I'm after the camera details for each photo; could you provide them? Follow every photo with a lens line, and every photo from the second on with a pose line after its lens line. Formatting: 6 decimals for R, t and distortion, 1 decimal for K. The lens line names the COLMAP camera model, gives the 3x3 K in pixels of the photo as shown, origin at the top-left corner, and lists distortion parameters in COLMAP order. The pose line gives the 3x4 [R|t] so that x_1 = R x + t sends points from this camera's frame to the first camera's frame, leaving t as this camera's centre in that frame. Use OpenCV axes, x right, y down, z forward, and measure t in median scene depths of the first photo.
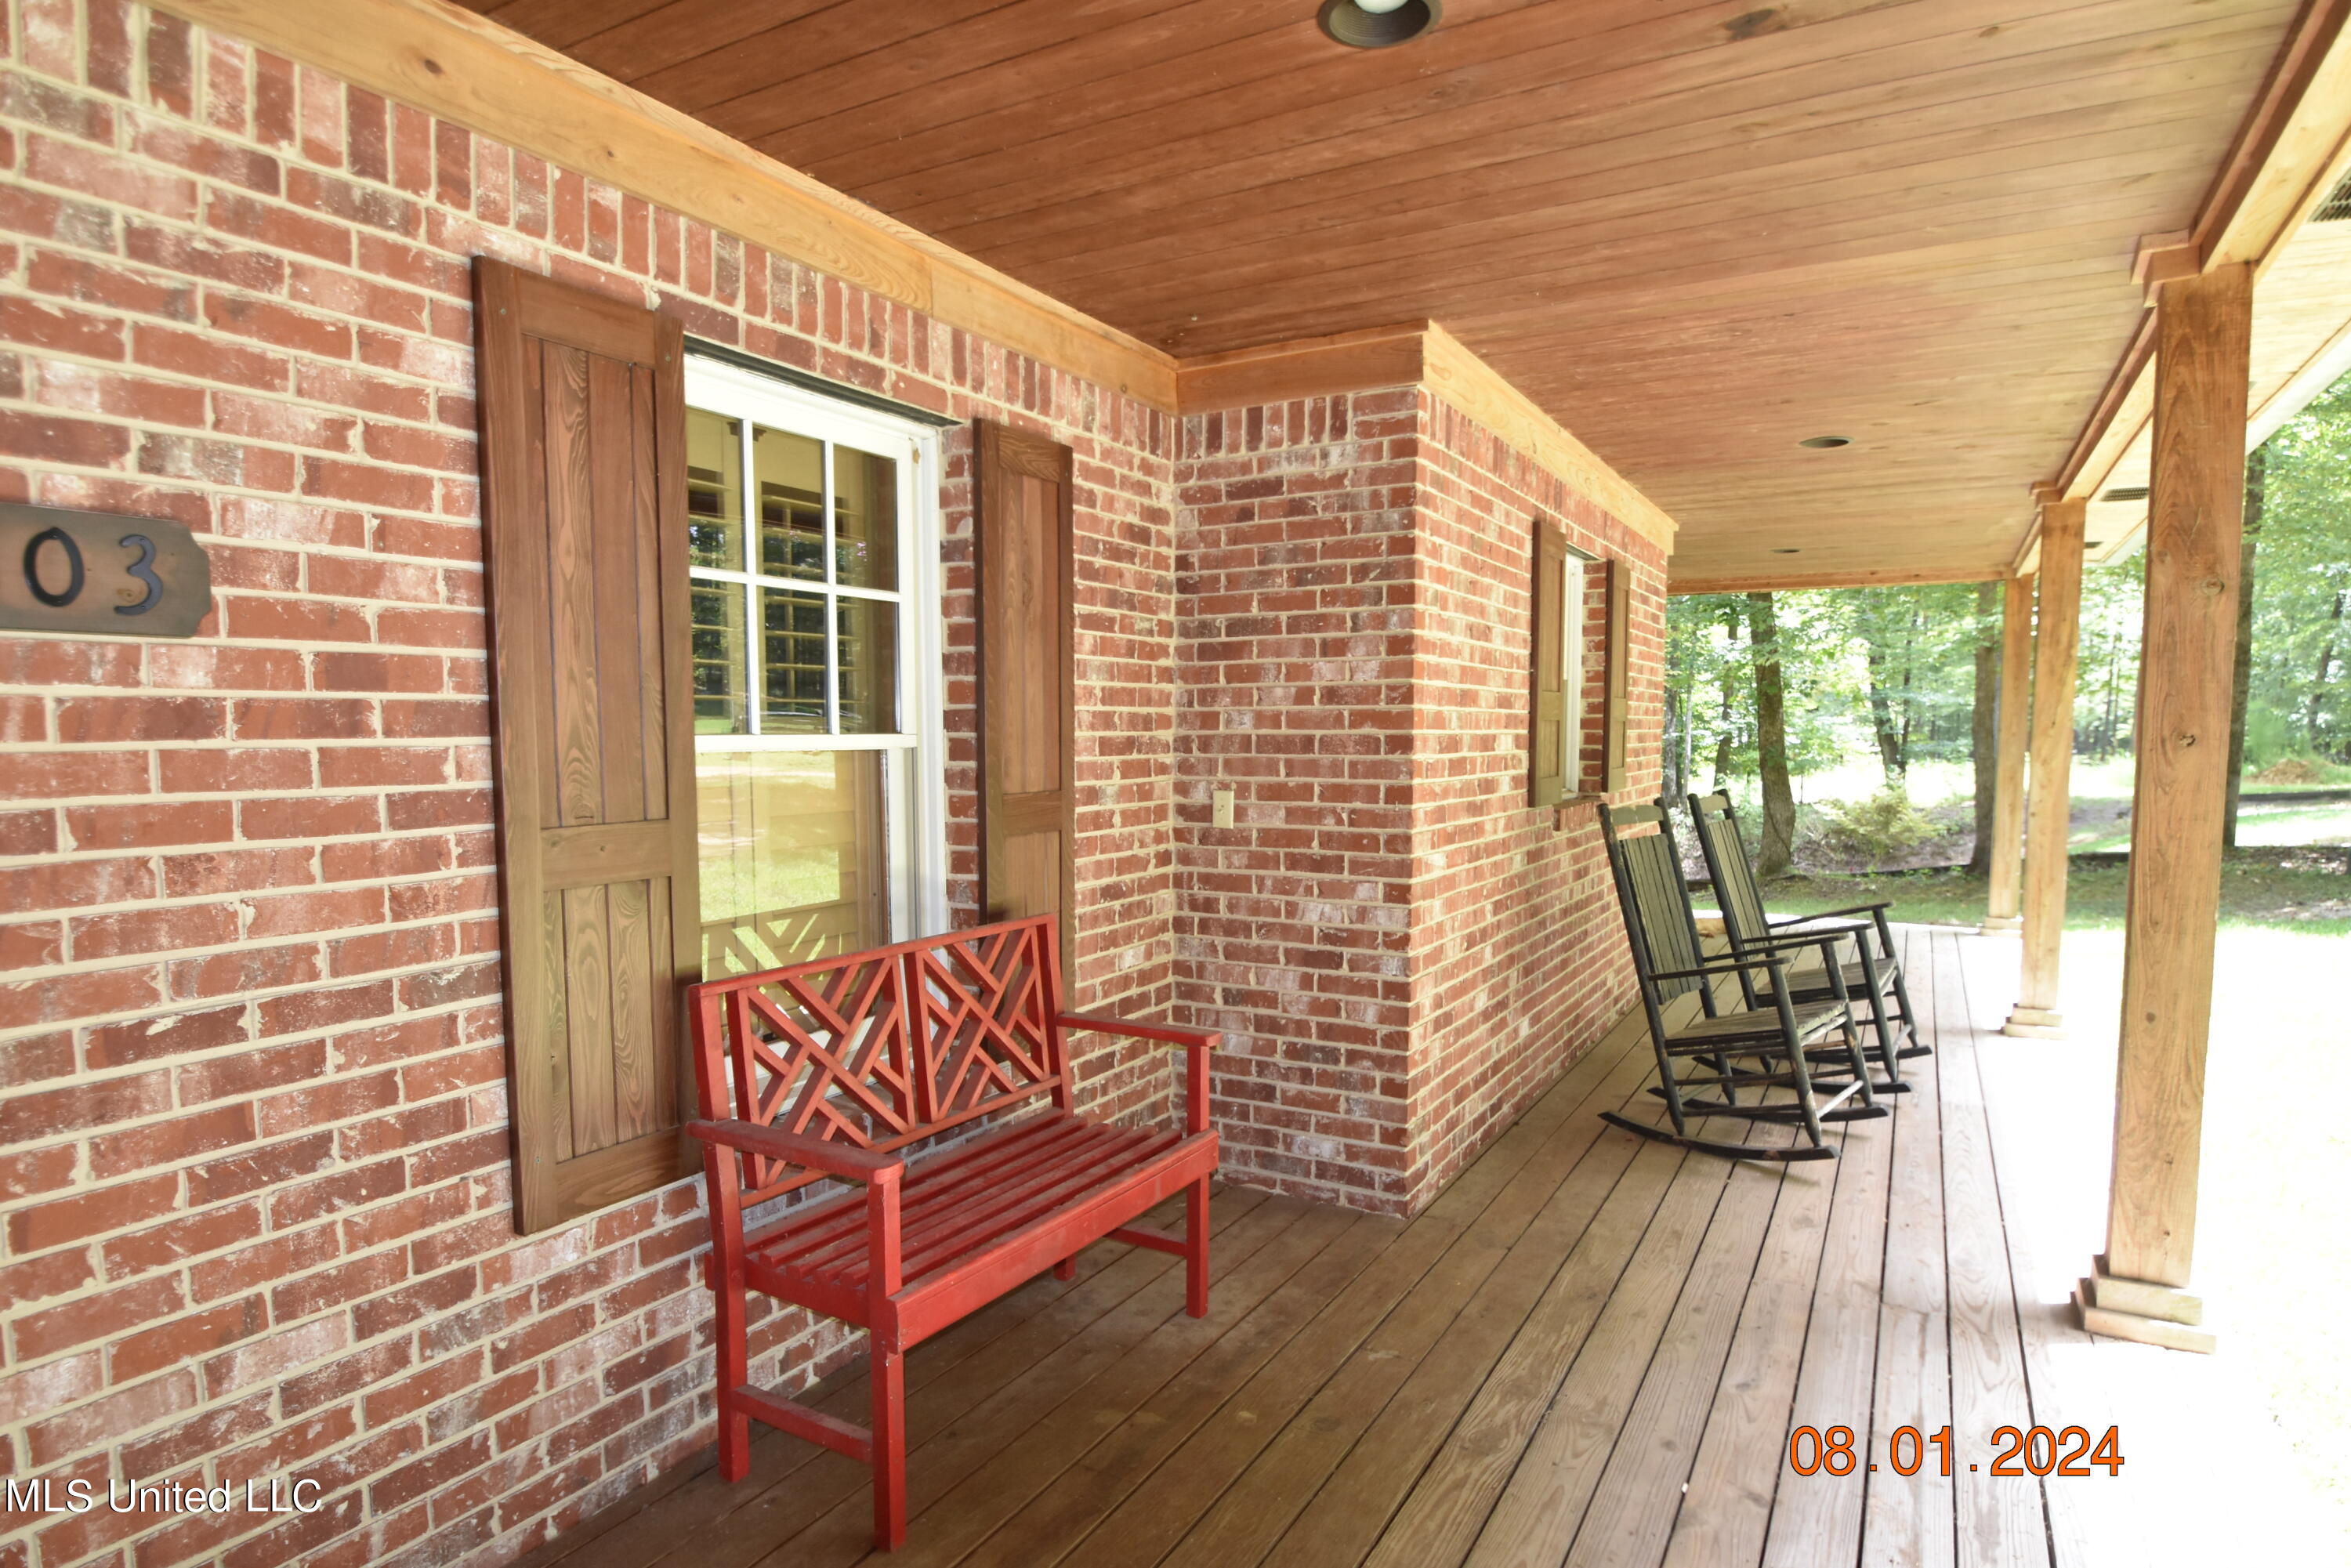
lens RADIAL K [[1286.5, 0, 1182.7], [0, 1286.5, 826.7], [0, 0, 1]] dist [-0.004351, -0.002189]
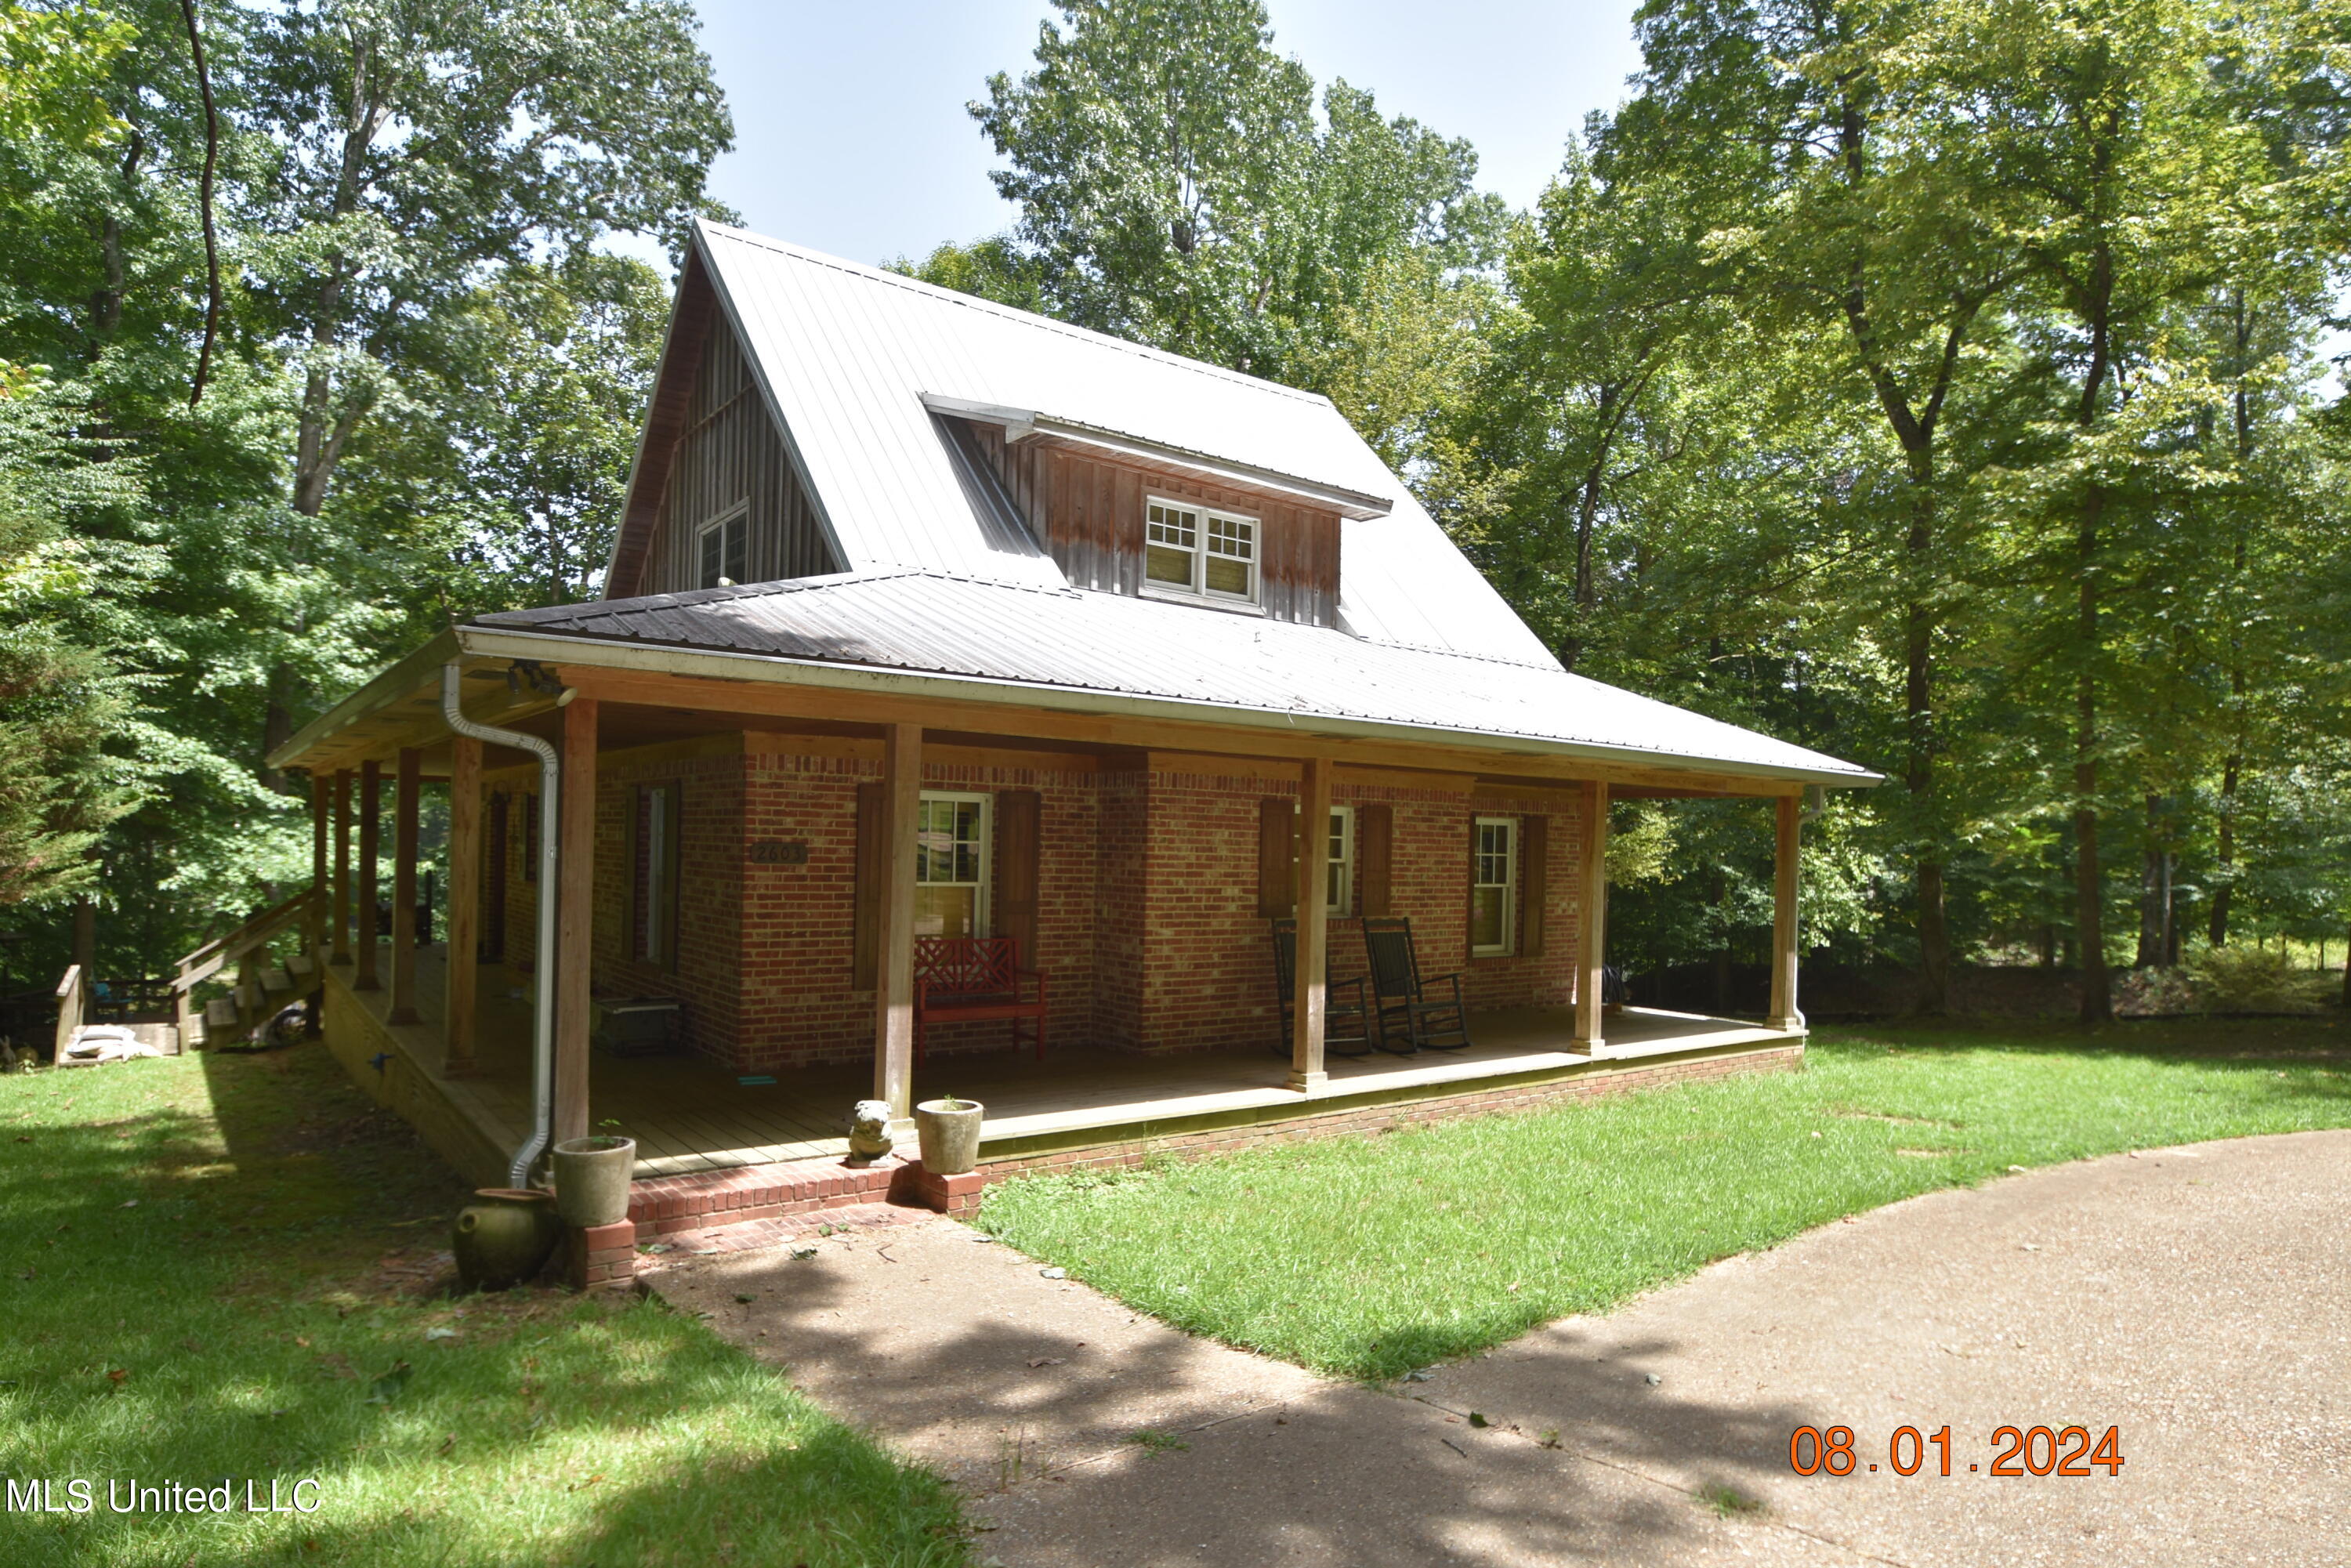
lens RADIAL K [[1316.5, 0, 1173.4], [0, 1316.5, 851.0], [0, 0, 1]] dist [-0.043331, 0.000139]
pose [[0.911482, 0.024812, -0.410591, 1.443756], [-0.055877, 0.996395, -0.063830, 0.032985], [0.407527, 0.081123, 0.909583, -1.684630]]
